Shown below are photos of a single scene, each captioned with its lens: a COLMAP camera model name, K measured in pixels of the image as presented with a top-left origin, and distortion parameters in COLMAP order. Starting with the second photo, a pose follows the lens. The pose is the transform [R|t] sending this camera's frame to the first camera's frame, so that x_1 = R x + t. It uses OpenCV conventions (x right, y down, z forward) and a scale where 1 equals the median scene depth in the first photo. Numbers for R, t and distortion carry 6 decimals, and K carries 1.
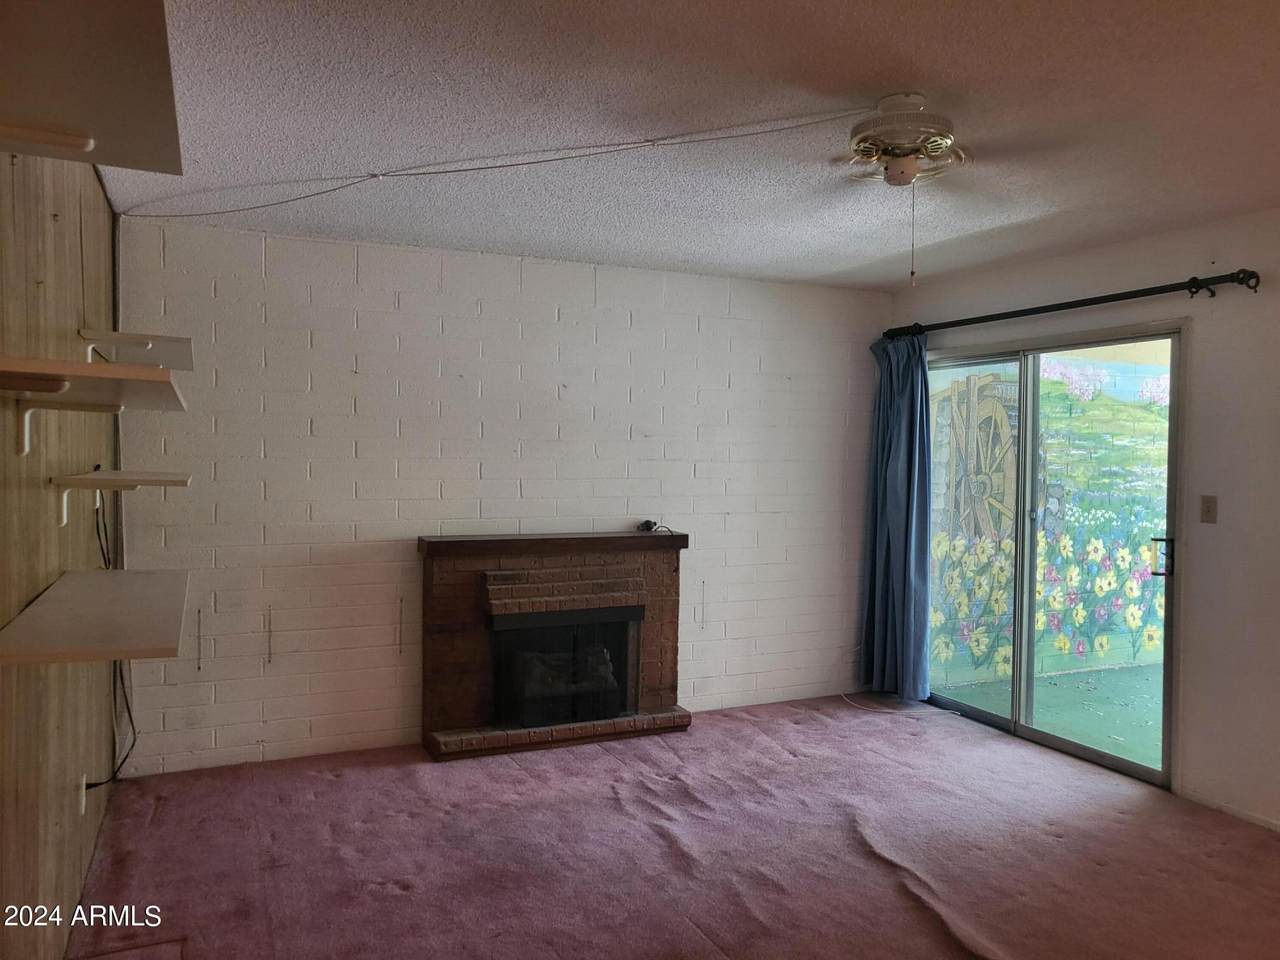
lens RADIAL K [[970.1, 0, 639.7], [0, 970.1, 476.6], [0, 0, 1]] dist [0.010193, 0.040471]
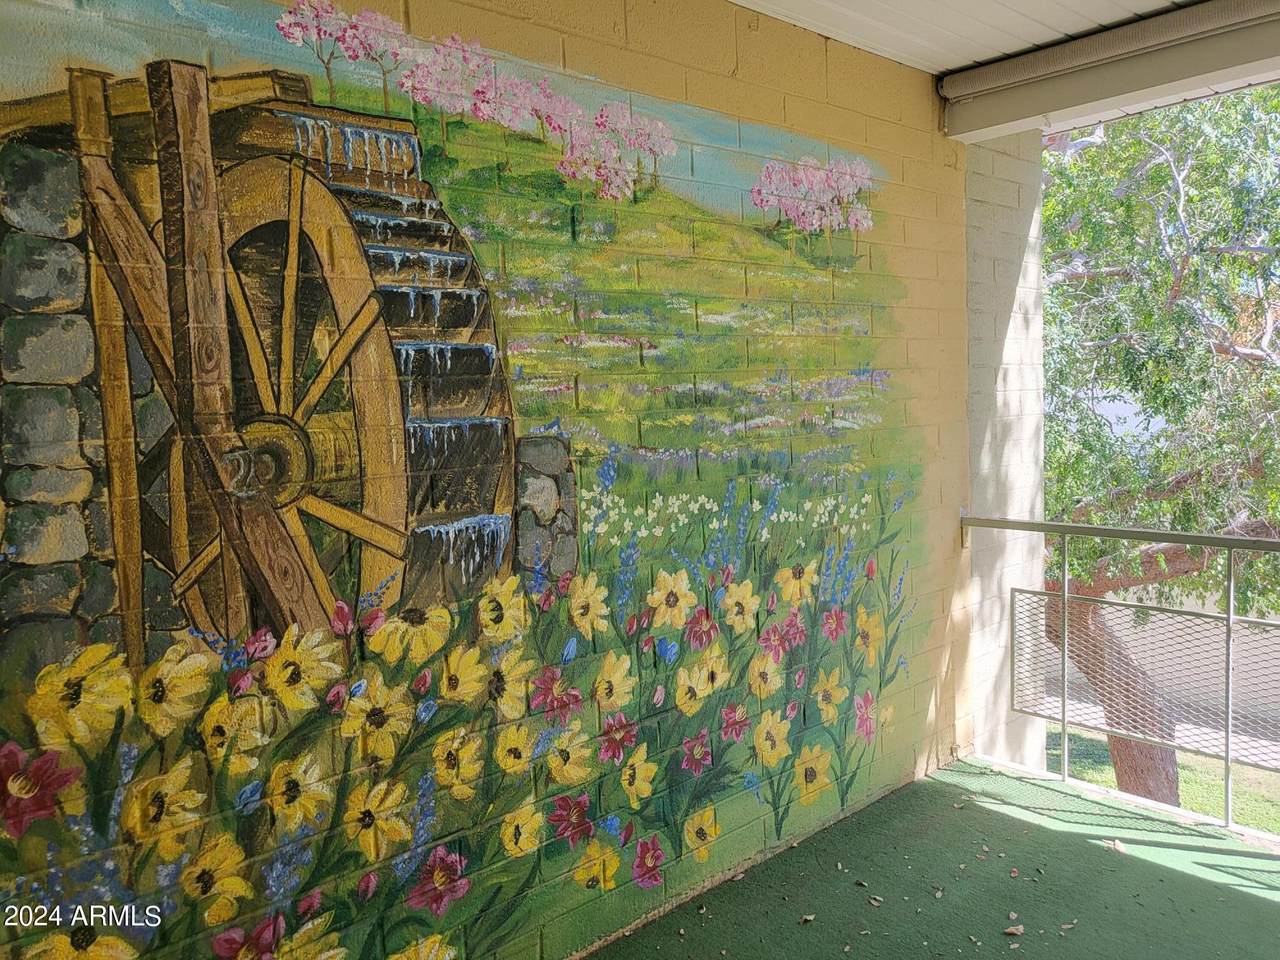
lens RADIAL K [[970.1, 0, 642.4], [0, 970.1, 480.1], [0, 0, 1]] dist [0.010193, 0.040471]
pose [[0.952166, -0.077727, 0.295532, 0.352855], [0.063667, 0.996347, 0.056920, 0.005790], [-0.298877, -0.035381, 0.953636, 0.649221]]
